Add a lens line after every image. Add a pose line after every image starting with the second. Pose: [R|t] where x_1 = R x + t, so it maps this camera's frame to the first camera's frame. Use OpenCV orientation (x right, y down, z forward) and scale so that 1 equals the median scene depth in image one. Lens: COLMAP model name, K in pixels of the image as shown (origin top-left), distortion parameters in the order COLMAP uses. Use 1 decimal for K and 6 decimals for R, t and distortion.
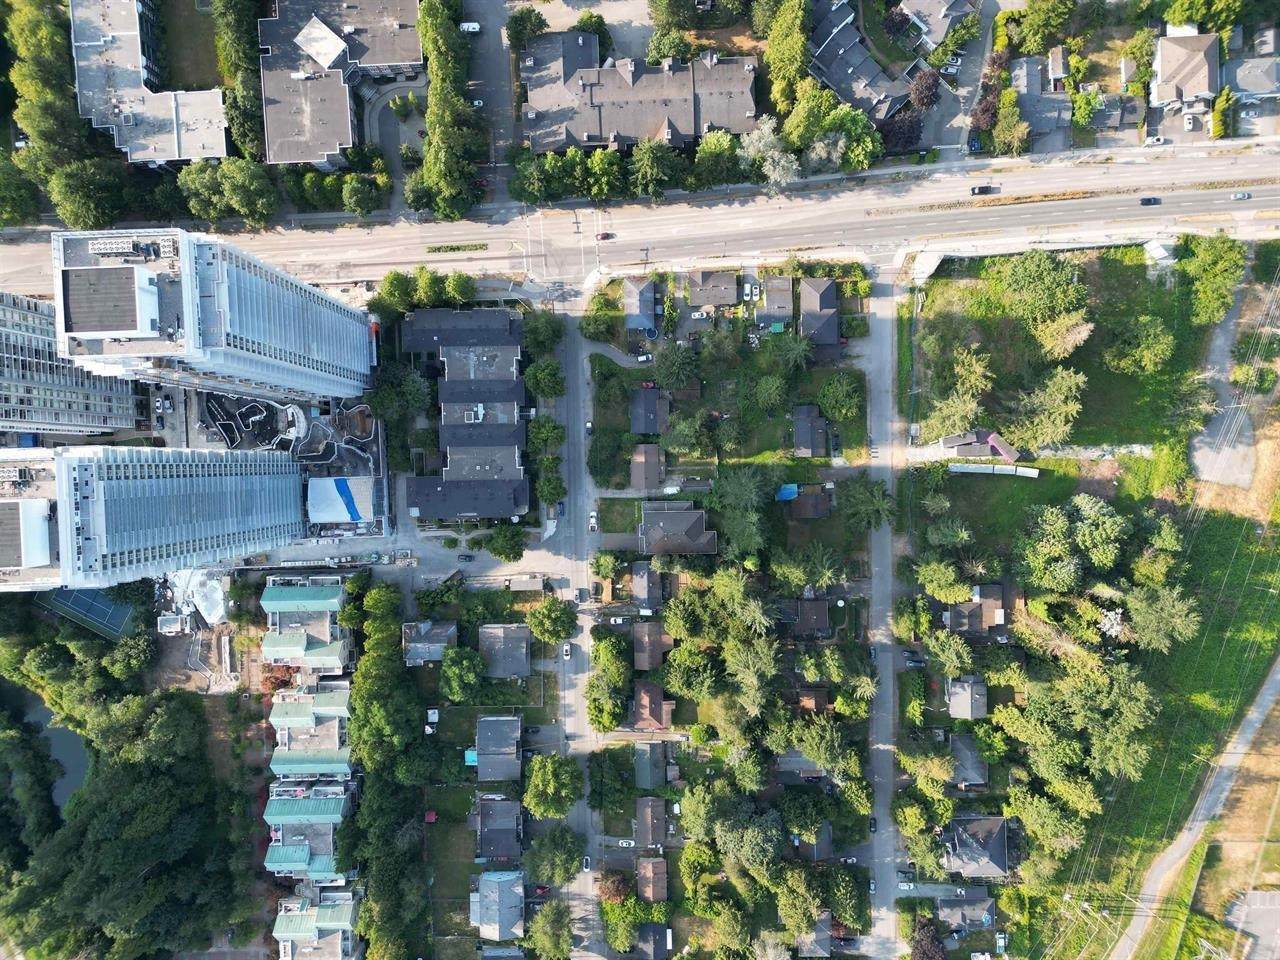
lens RADIAL K [[892.2, 0, 642.2], [0, 892.2, 485.9], [0, 0, 1]] dist [-0.010117, -0.004928]
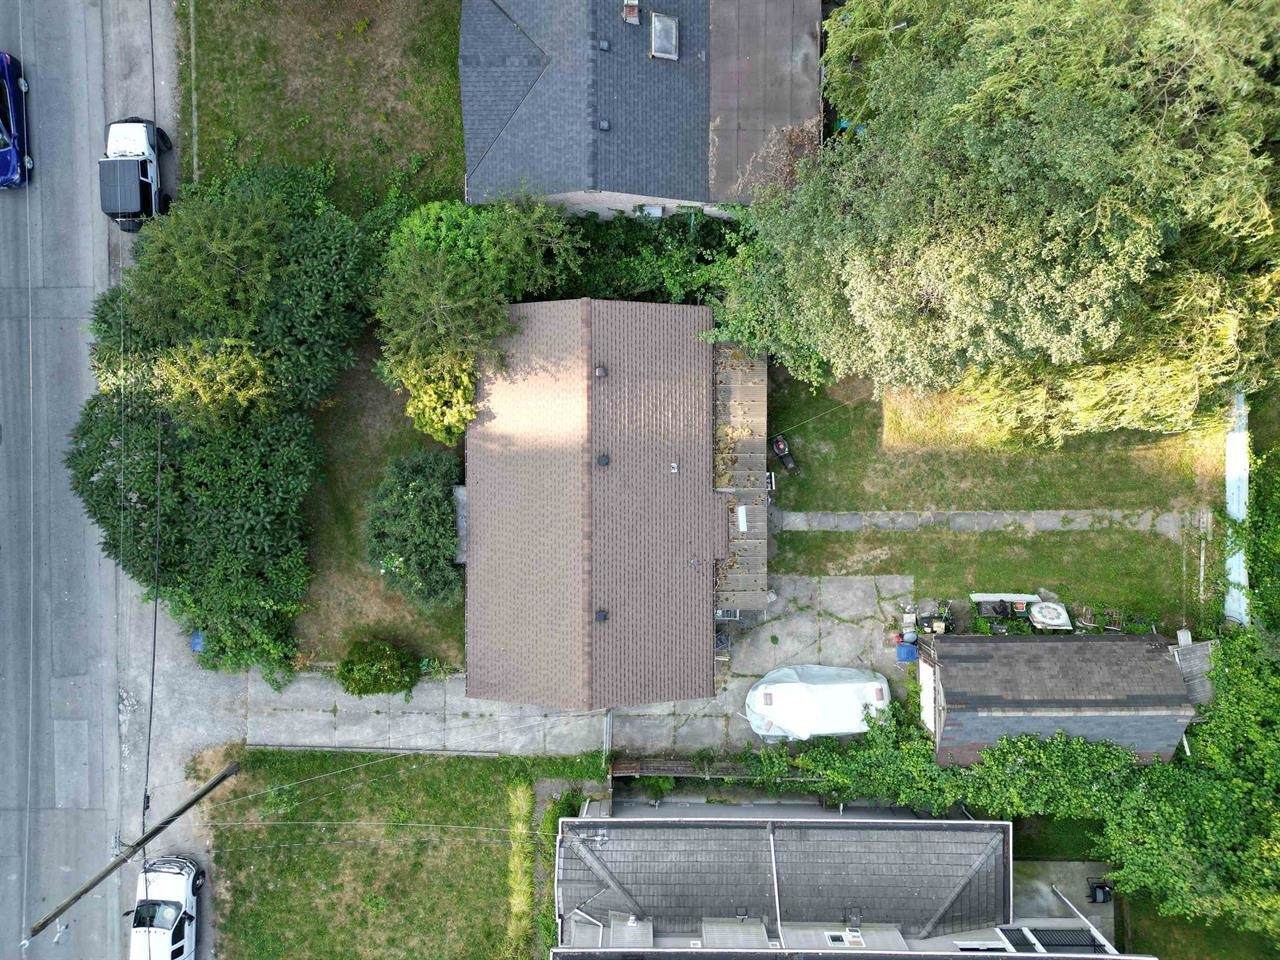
lens RADIAL K [[892.2, 0, 640.0], [0, 892.2, 484.4], [0, 0, 1]] dist [-0.010117, -0.004928]
pose [[0.999827, 0.017194, 0.007151, 0.008645], [-0.017191, 0.999852, -0.000484, -0.024685], [-0.007158, 0.000361, 0.999974, 0.908641]]
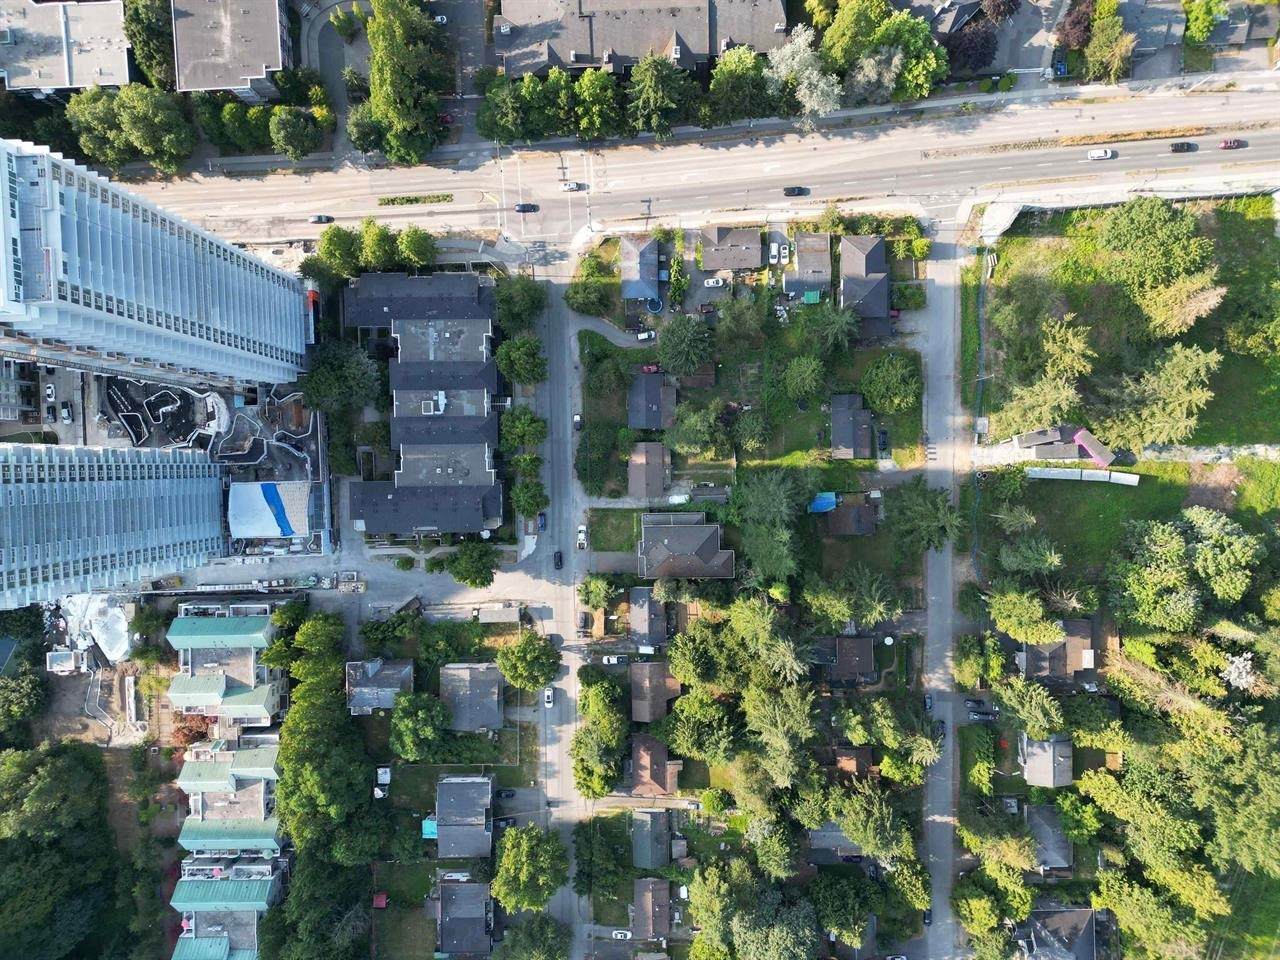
lens RADIAL K [[892.2, 0, 638.1], [0, 892.2, 484.2], [0, 0, 1]] dist [-0.010117, -0.004928]
pose [[0.999974, 0.003492, -0.006241, 0.001183], [-0.003519, 0.999985, -0.004281, -0.005322], [0.006226, 0.004303, 0.999971, 0.195890]]
